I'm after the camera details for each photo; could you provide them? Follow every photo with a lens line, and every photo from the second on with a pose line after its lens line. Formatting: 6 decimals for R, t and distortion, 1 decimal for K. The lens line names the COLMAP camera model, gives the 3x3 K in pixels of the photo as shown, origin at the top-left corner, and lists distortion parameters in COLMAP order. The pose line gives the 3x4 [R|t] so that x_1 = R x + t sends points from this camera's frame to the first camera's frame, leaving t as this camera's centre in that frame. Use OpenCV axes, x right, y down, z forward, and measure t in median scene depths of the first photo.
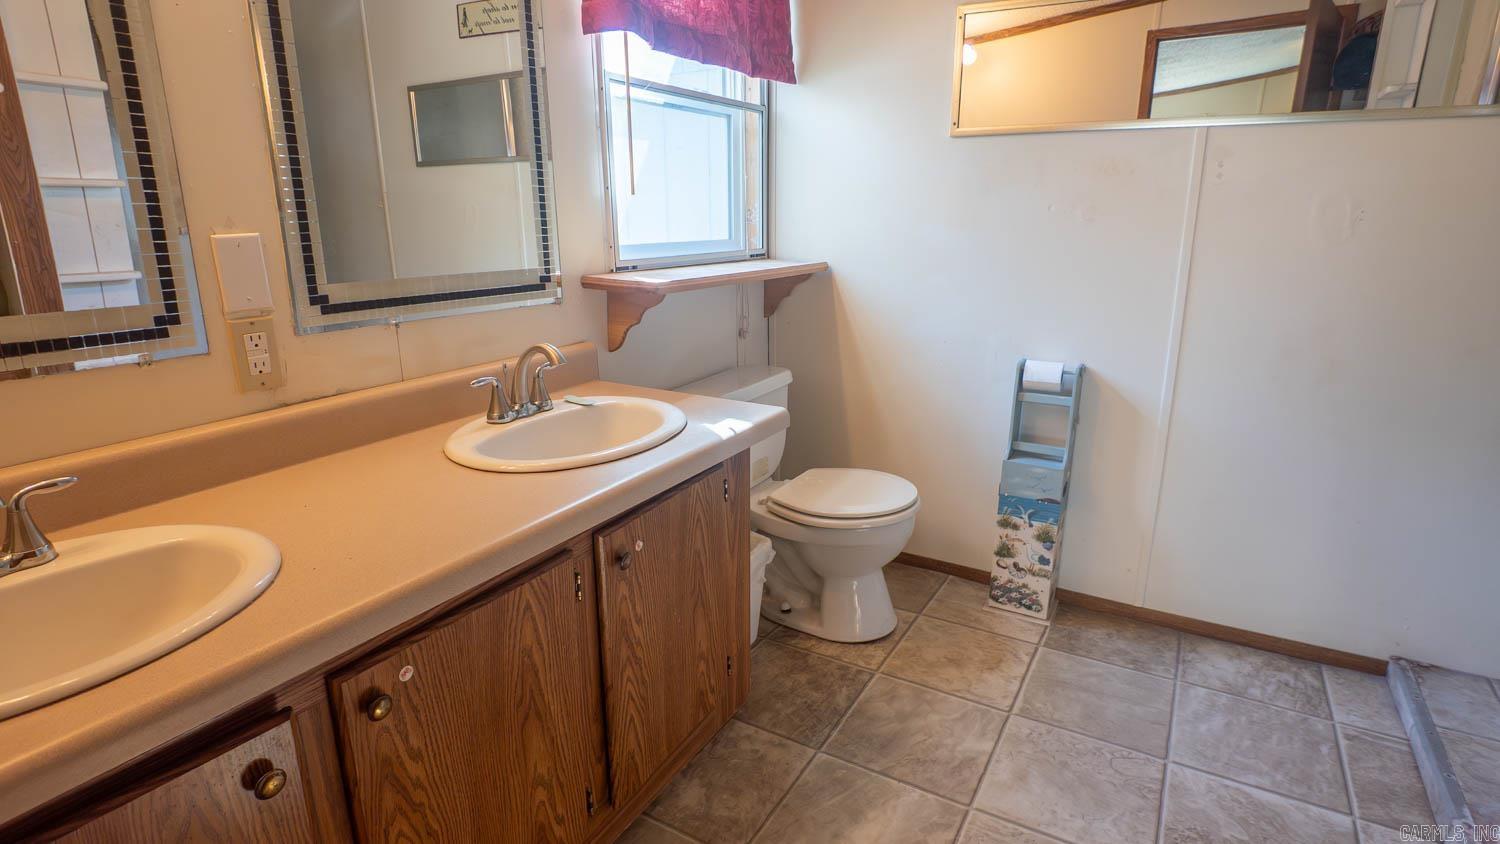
lens RADIAL K [[764.7, 0, 763.3], [0, 764.7, 416.8], [0, 0, 1]] dist [0.001855, -0.017851]
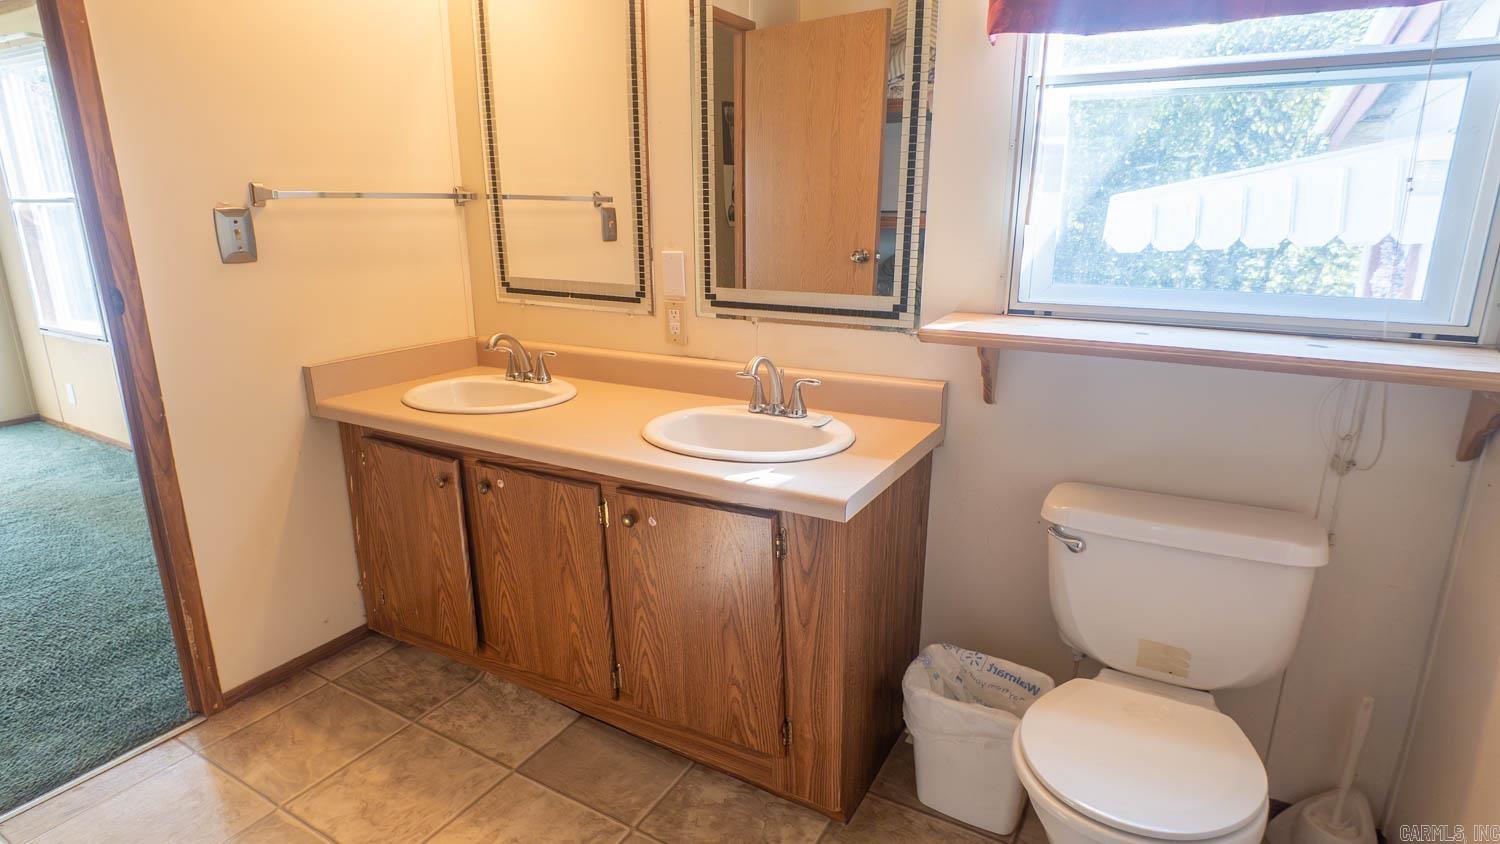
lens RADIAL K [[764.7, 0, 760.1], [0, 764.7, 427.5], [0, 0, 1]] dist [0.001855, -0.017851]
pose [[0.009327, 0.264096, -0.964451, 0.988568], [-0.259015, 0.932213, 0.252764, -0.327303], [0.965828, 0.247450, 0.077100, 1.060199]]
